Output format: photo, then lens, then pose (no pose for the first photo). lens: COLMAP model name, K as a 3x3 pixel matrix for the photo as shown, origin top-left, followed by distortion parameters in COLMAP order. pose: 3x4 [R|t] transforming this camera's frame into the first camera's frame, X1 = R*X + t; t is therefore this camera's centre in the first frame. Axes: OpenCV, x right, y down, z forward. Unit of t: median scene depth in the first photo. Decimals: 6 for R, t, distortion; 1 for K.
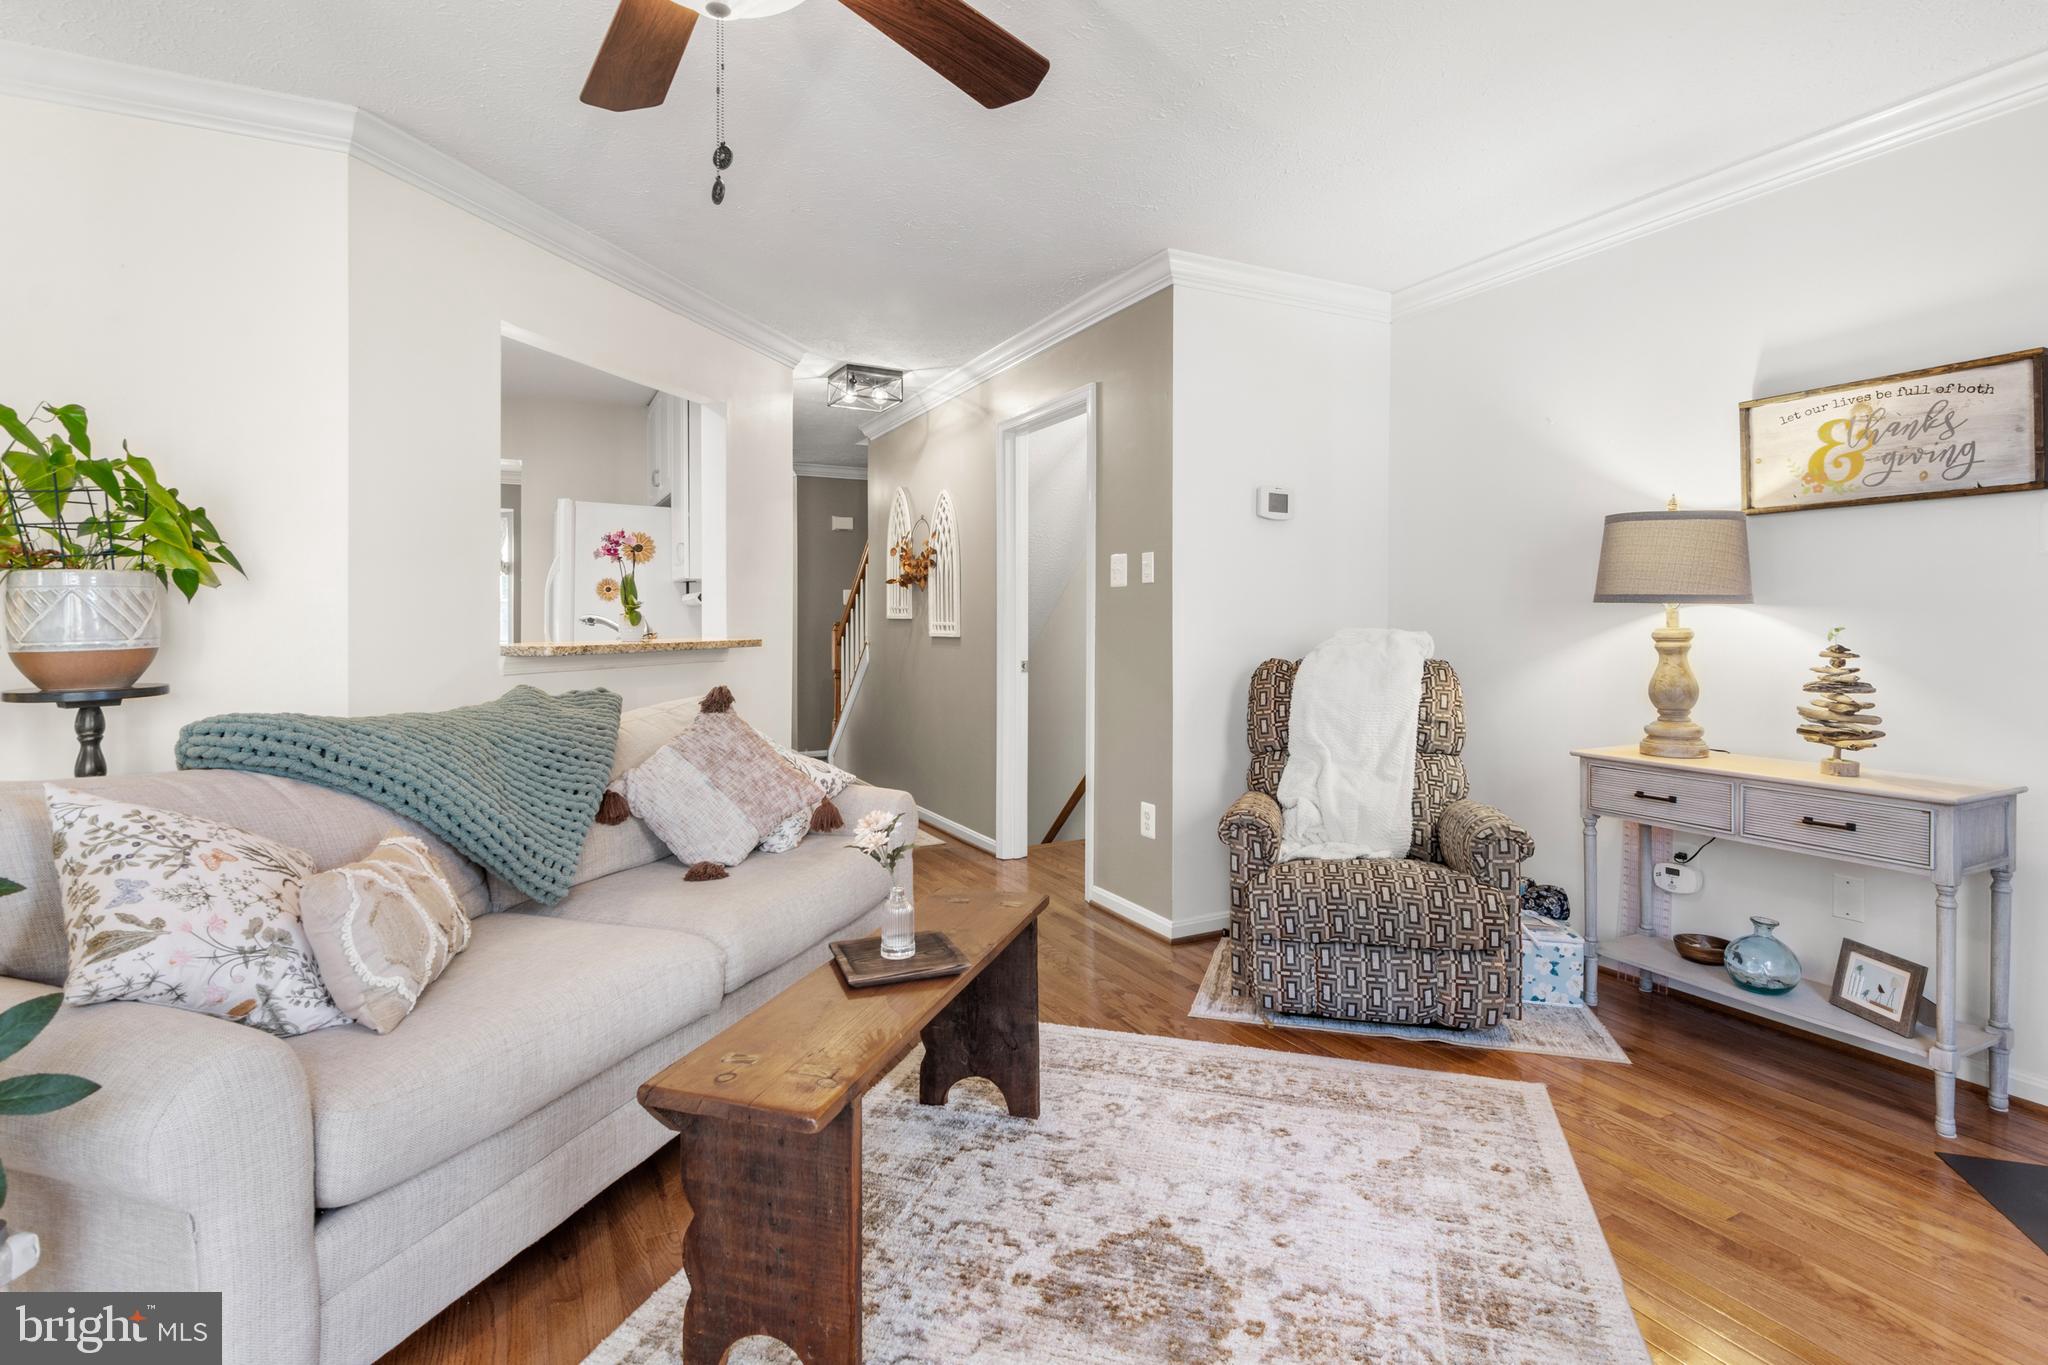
lens RADIAL K [[986.2, 0, 1035.2], [0, 986.2, 624.5], [0, 0, 1]] dist [-0.001893, -0.000487]
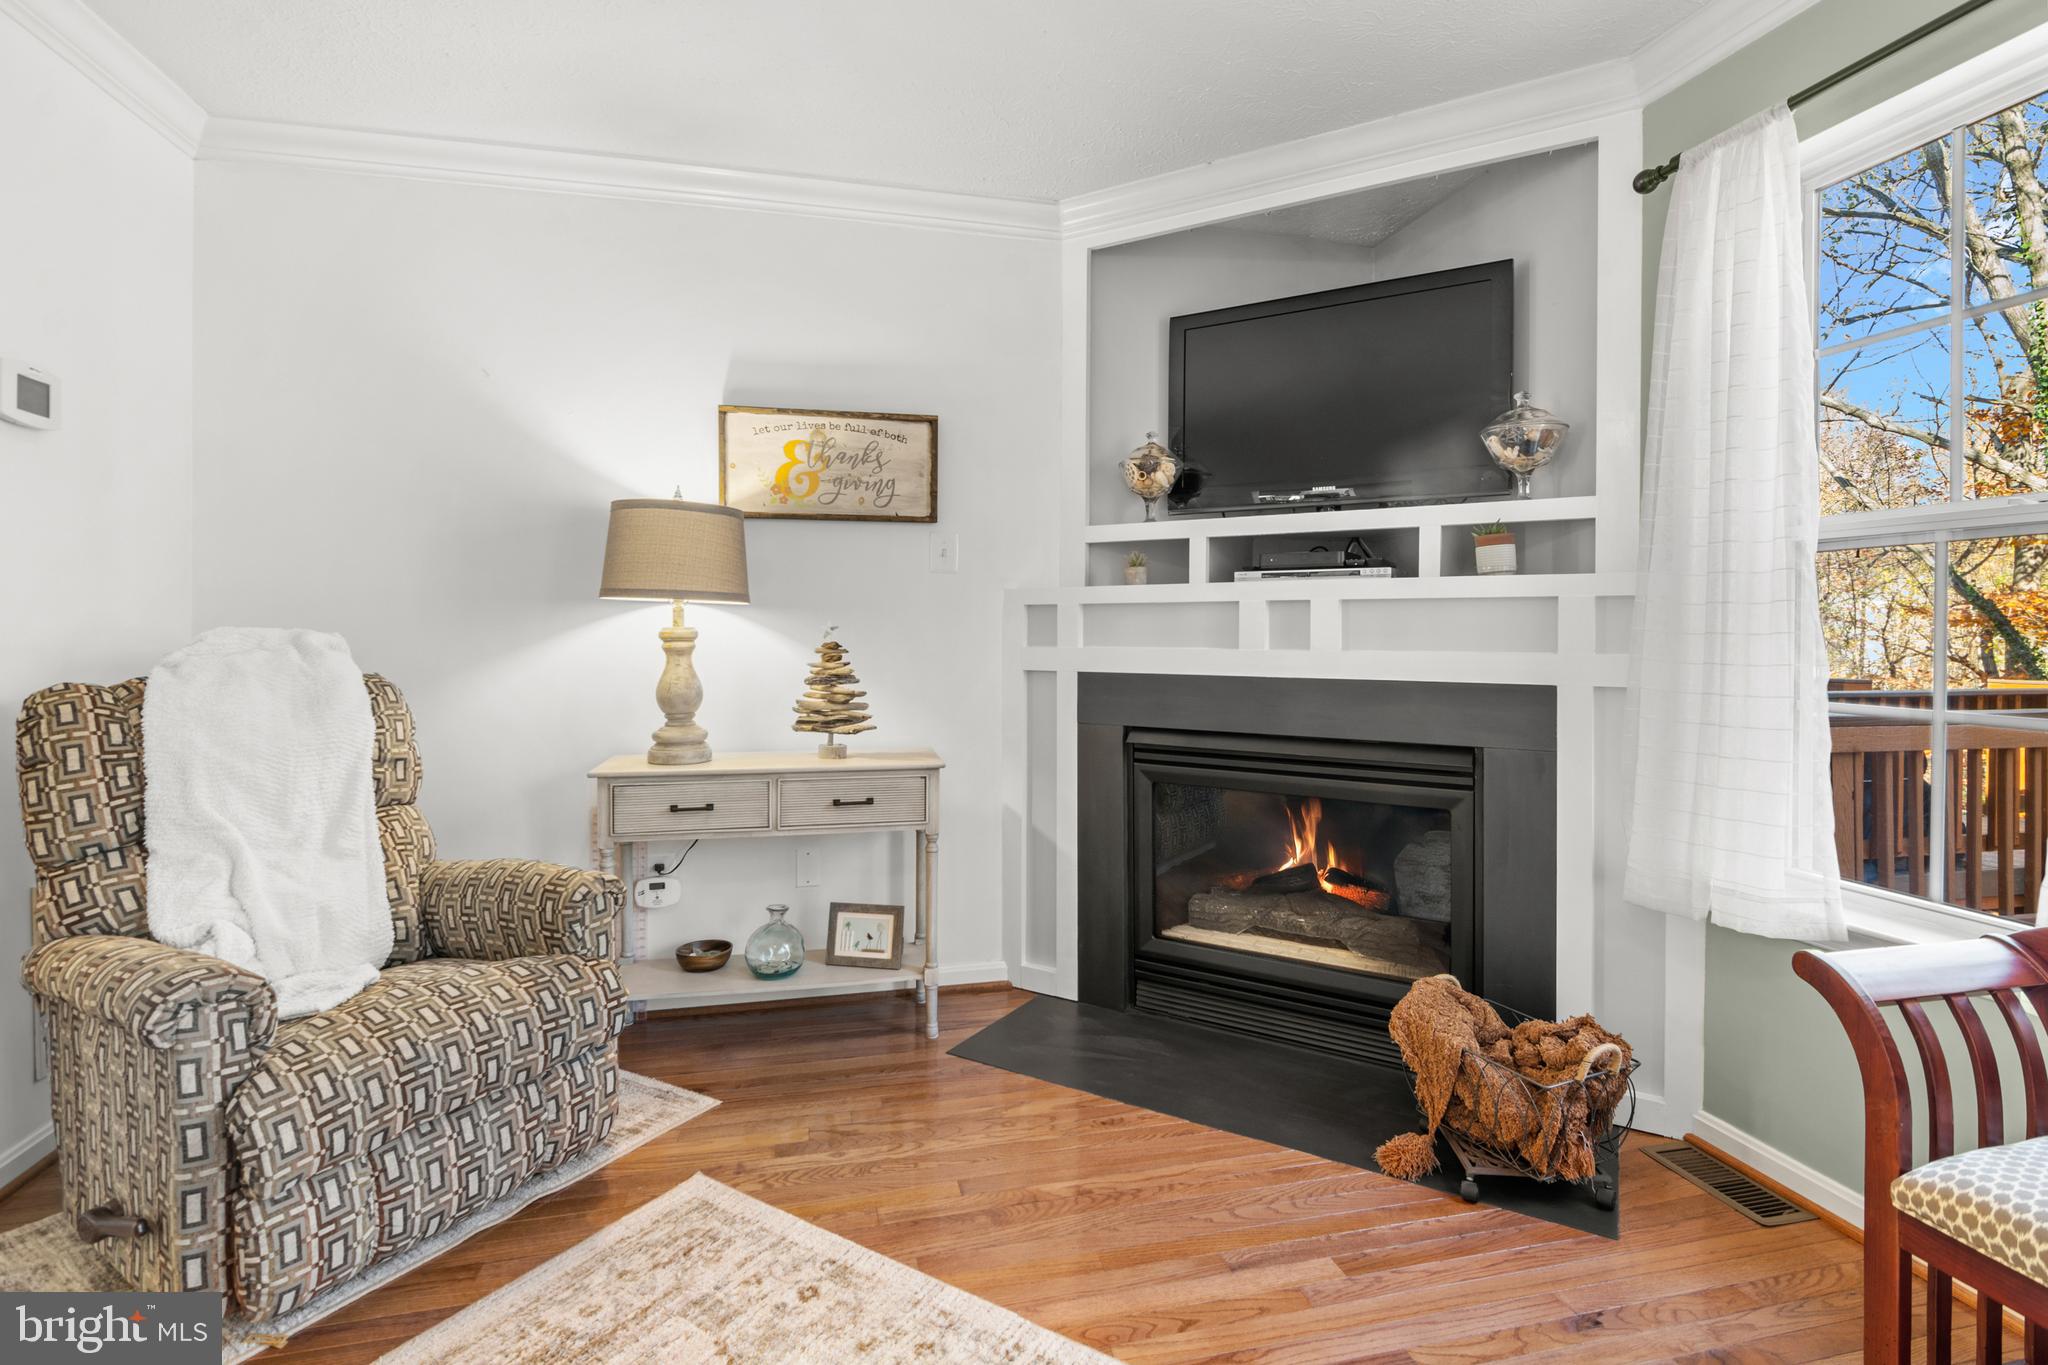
lens RADIAL K [[986.2, 0, 1035.2], [0, 986.2, 624.5], [0, 0, 1]] dist [-0.001893, -0.000487]
pose [[0.241620, 0.006797, 0.970347, -0.204281], [-0.000775, 0.999976, -0.006812, 0.007904], [-0.970371, 0.000893, 0.241620, 0.473744]]
